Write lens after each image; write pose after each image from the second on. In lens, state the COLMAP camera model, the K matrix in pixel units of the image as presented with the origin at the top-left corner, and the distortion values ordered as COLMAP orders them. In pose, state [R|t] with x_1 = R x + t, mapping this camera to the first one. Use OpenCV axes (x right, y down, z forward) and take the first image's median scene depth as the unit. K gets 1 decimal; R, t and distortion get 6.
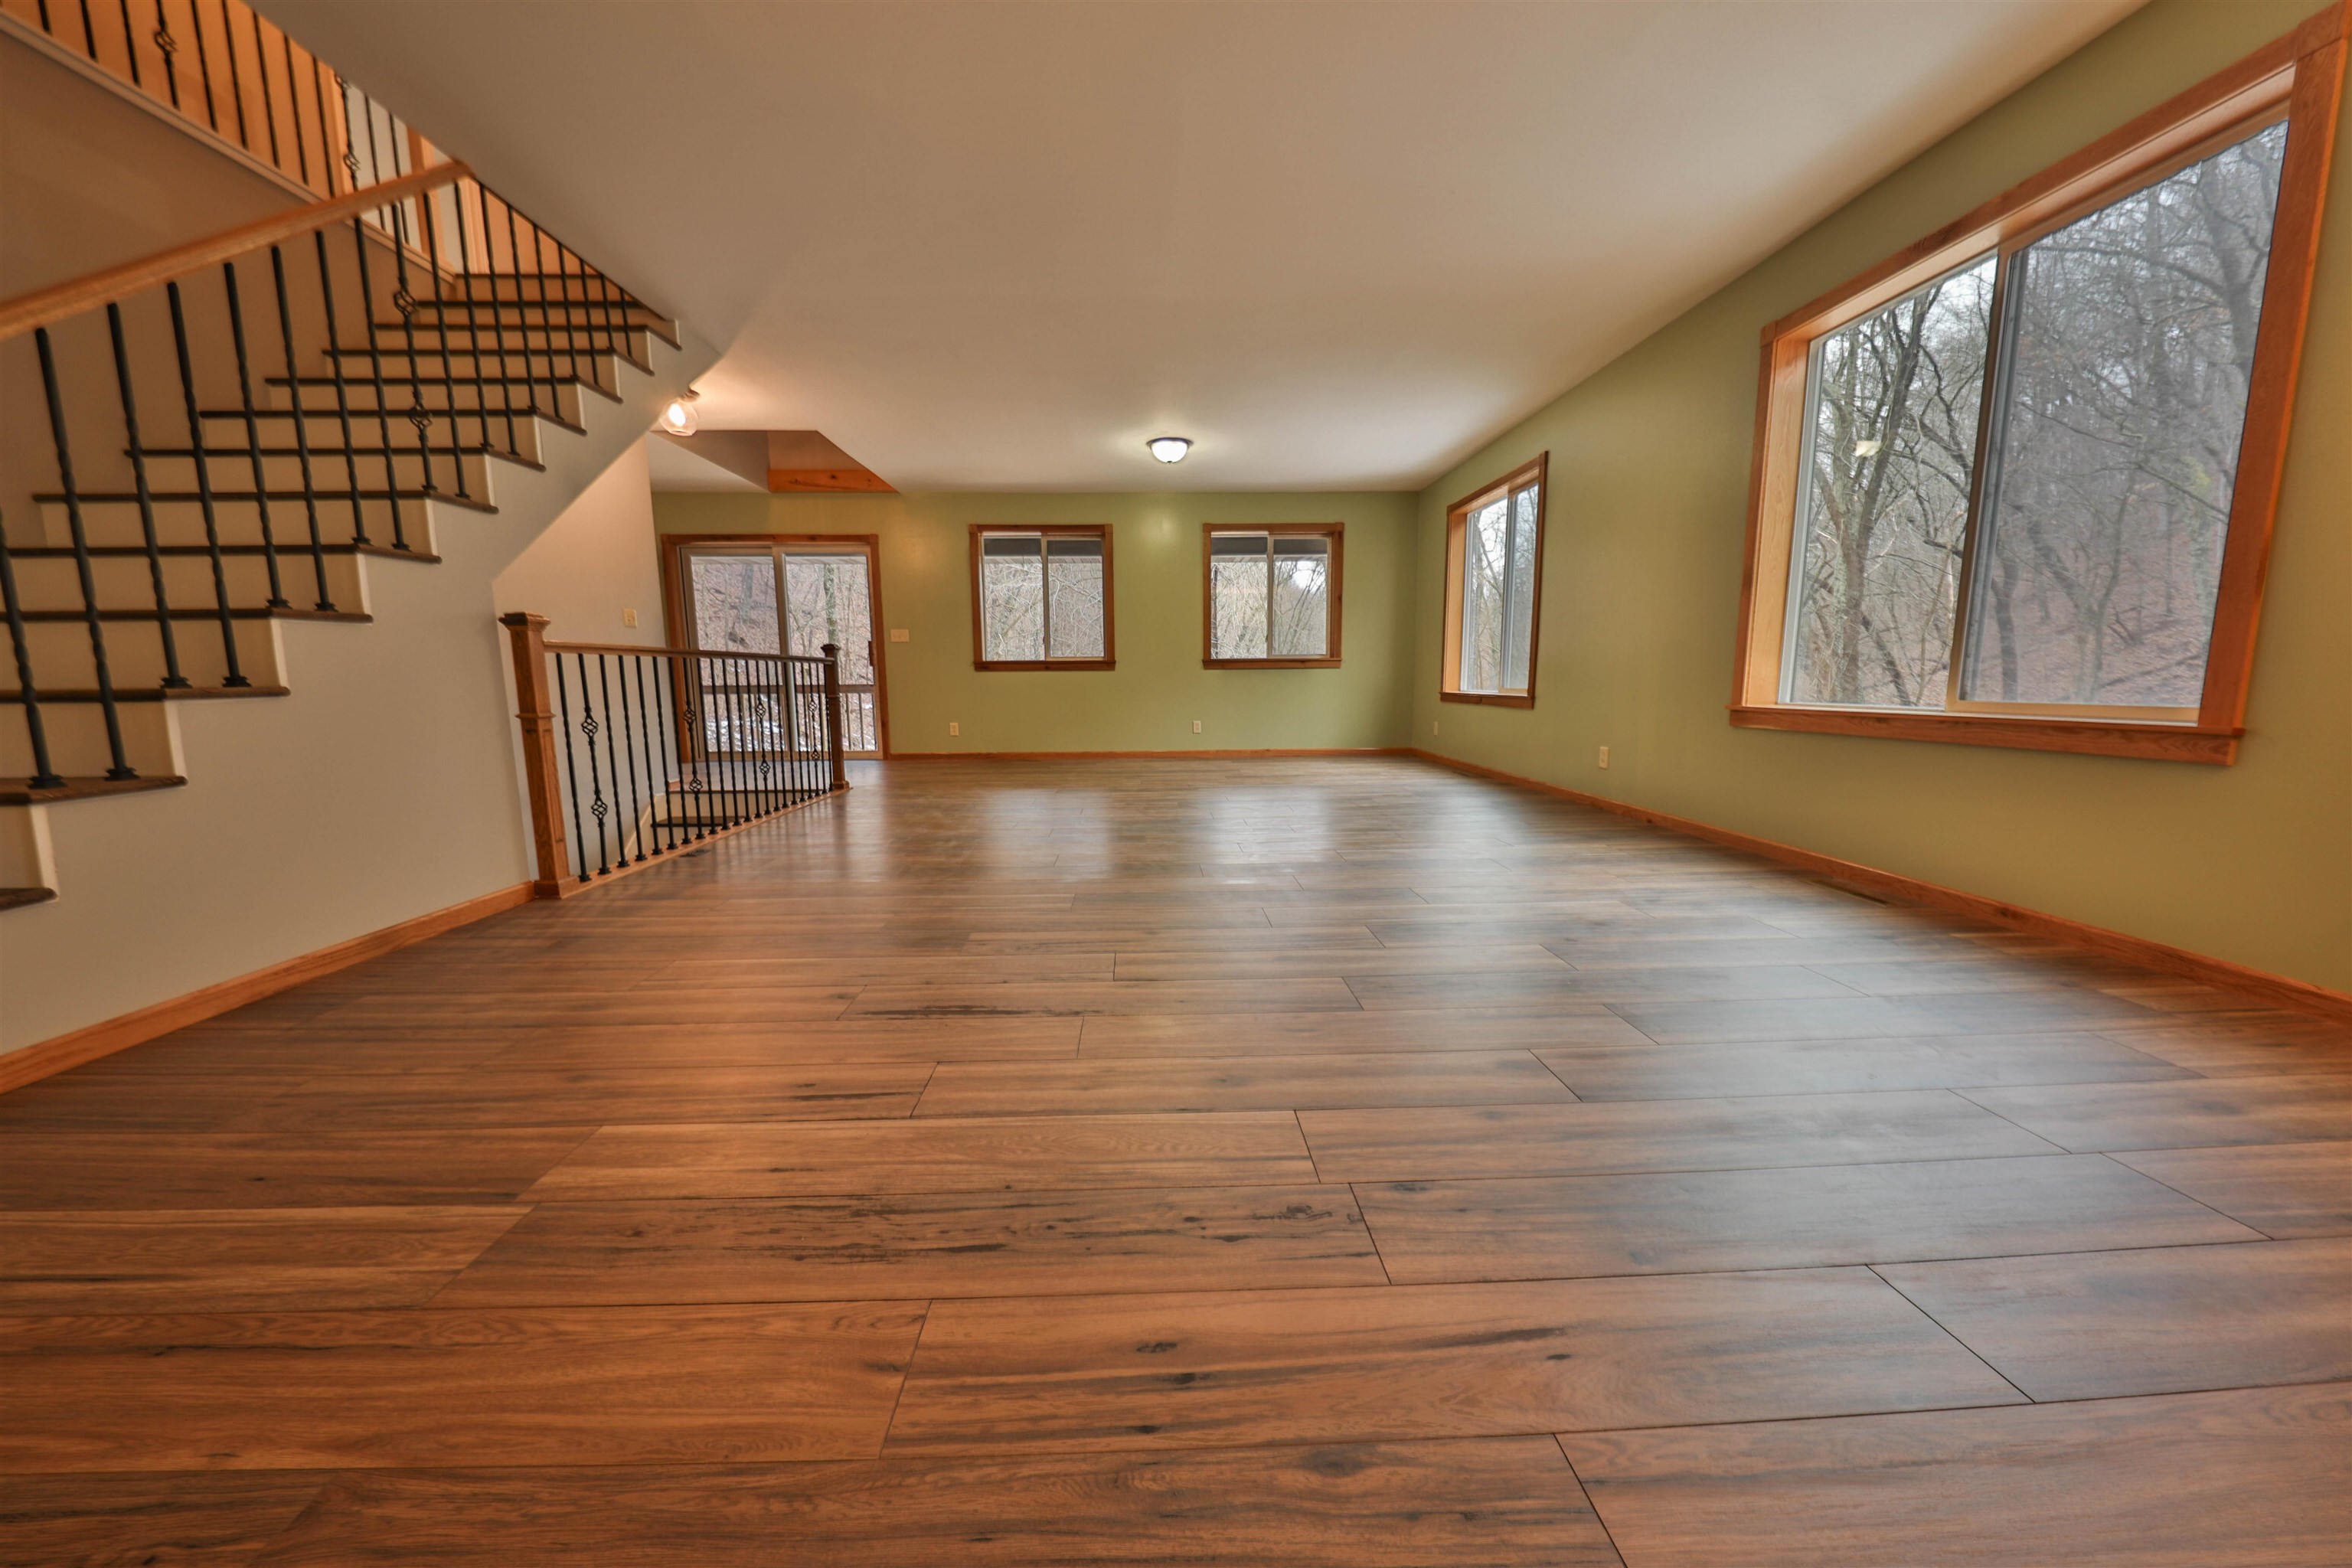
lens RADIAL K [[786.3, 0, 1182.4], [0, 786.3, 778.8], [0, 0, 1]] dist [0.001120, -0.003160]
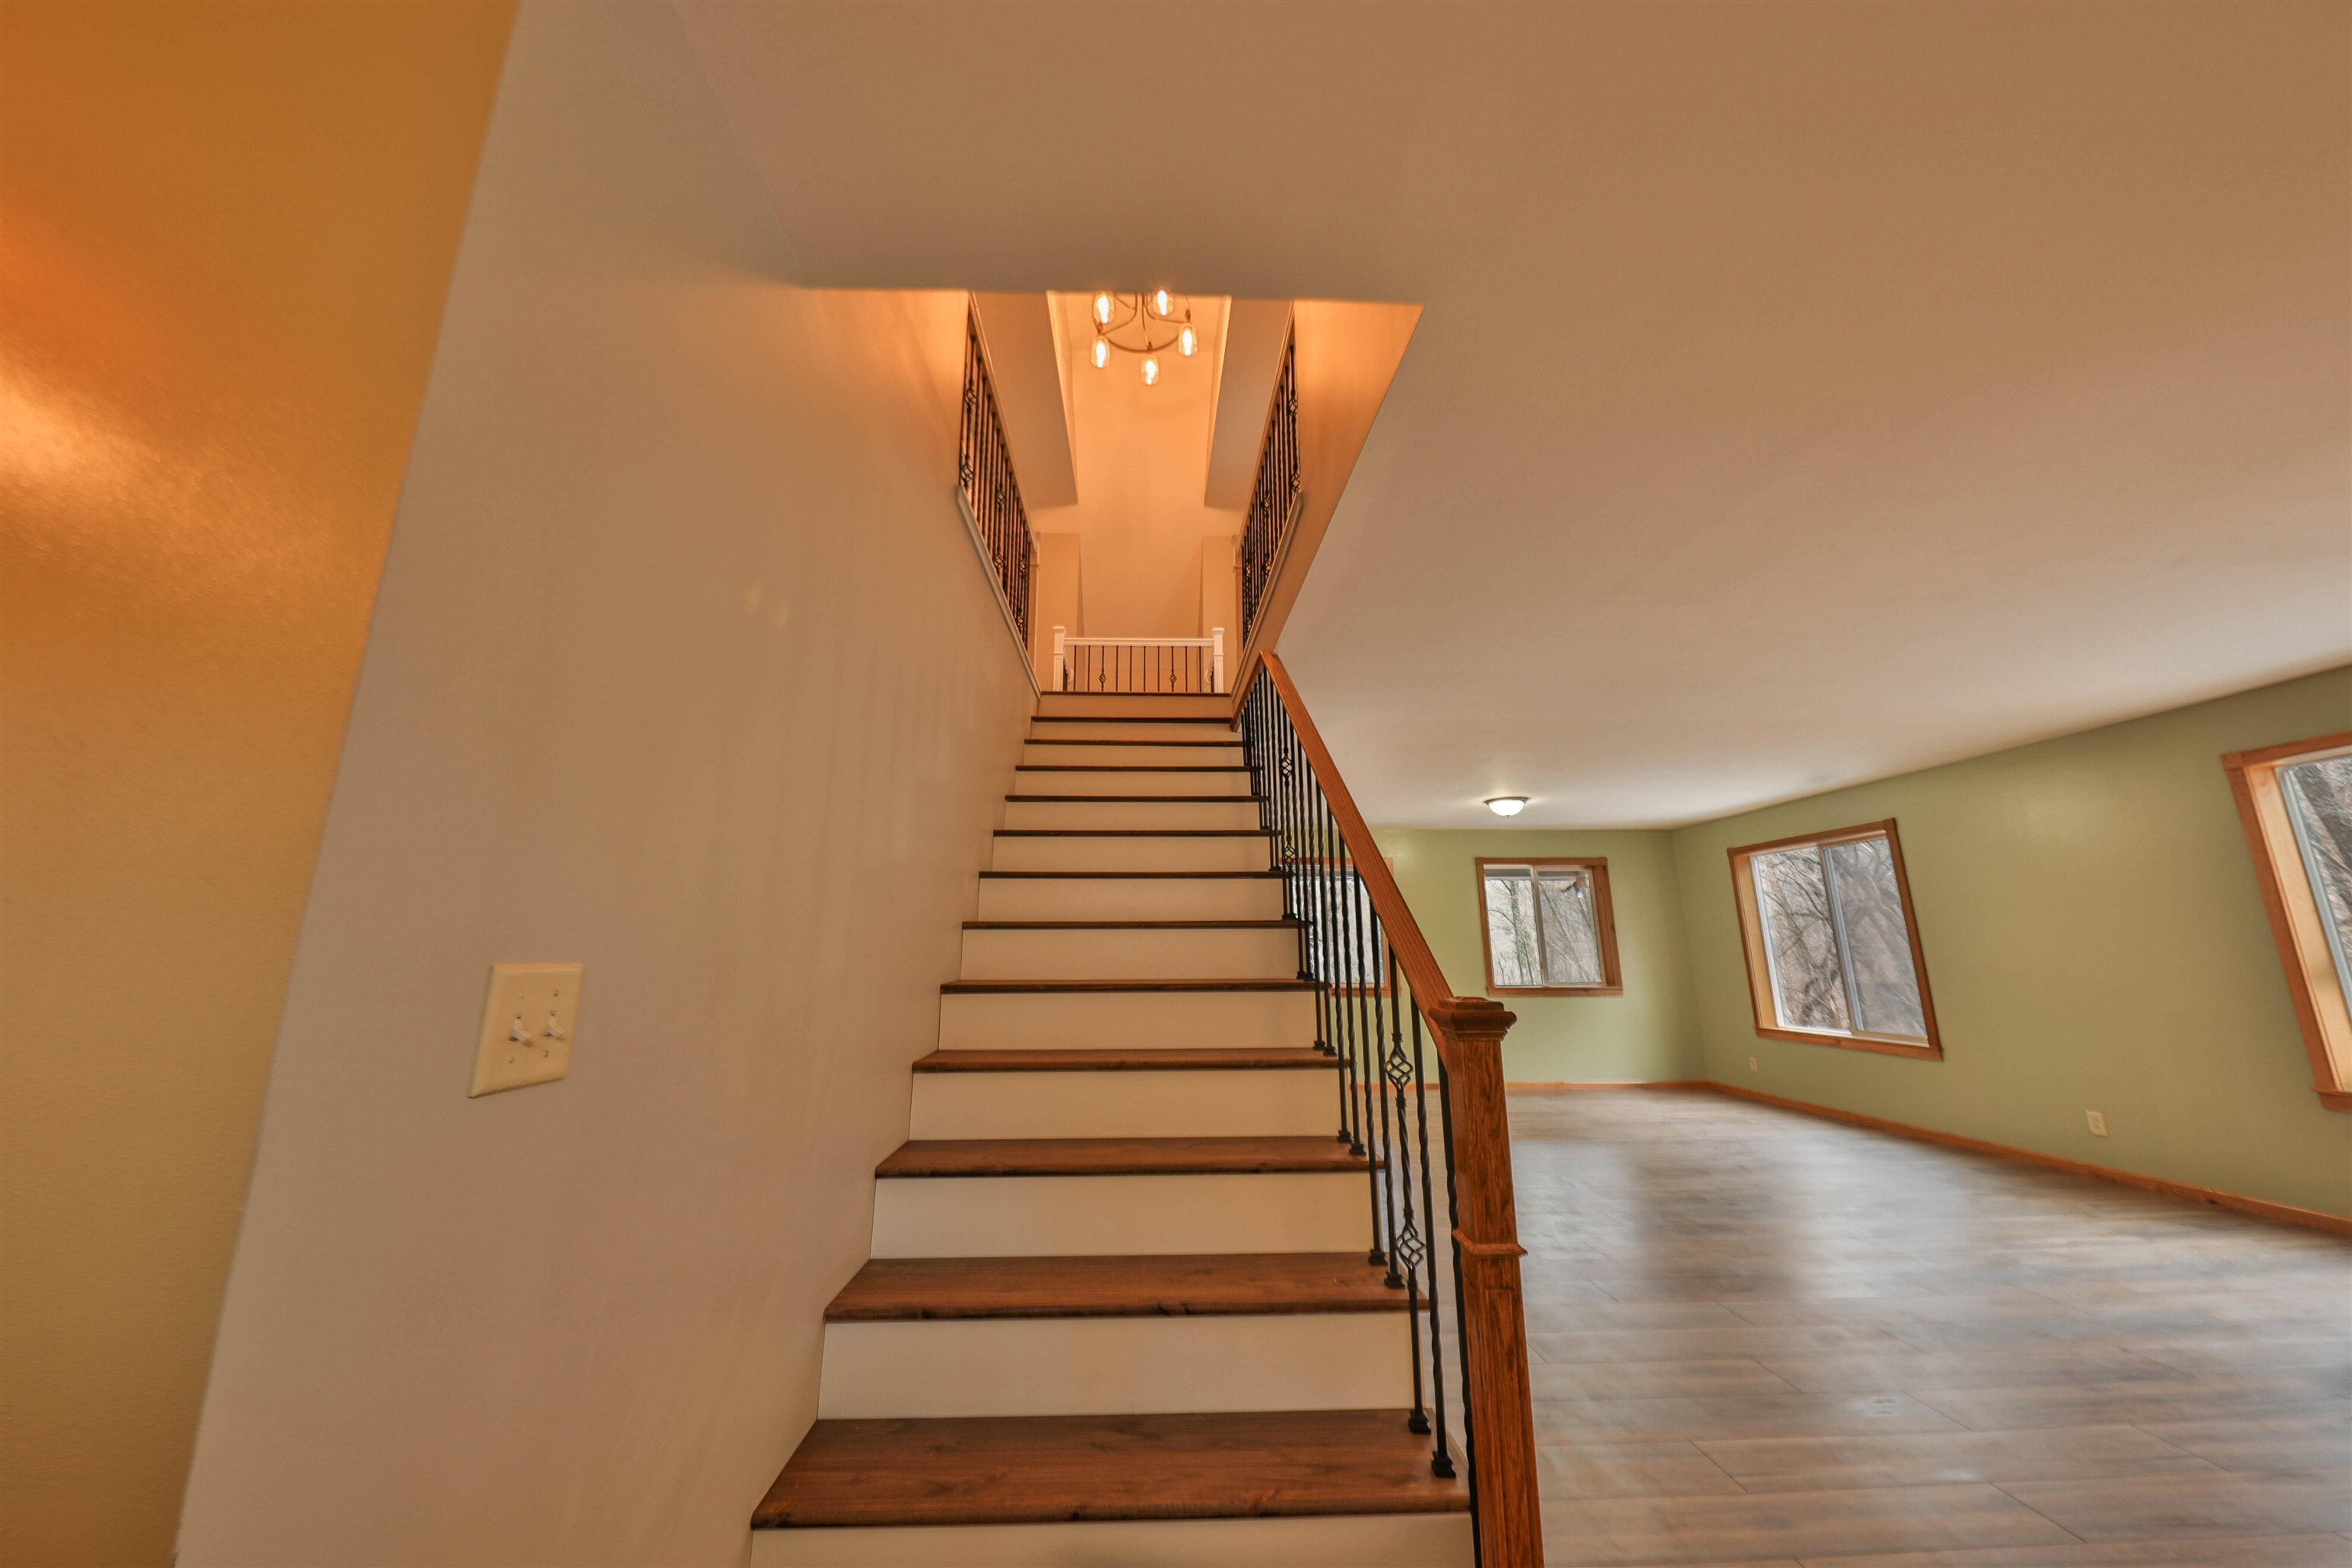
lens RADIAL K [[786.3, 0, 1173.5], [0, 786.3, 779.1], [0, 0, 1]] dist [0.001120, -0.003160]
pose [[0.999973, 0.004792, -0.005544, -0.412377], [-0.006399, 0.939721, -0.341881, -0.060992], [0.003572, 0.341908, 0.939727, -0.050538]]
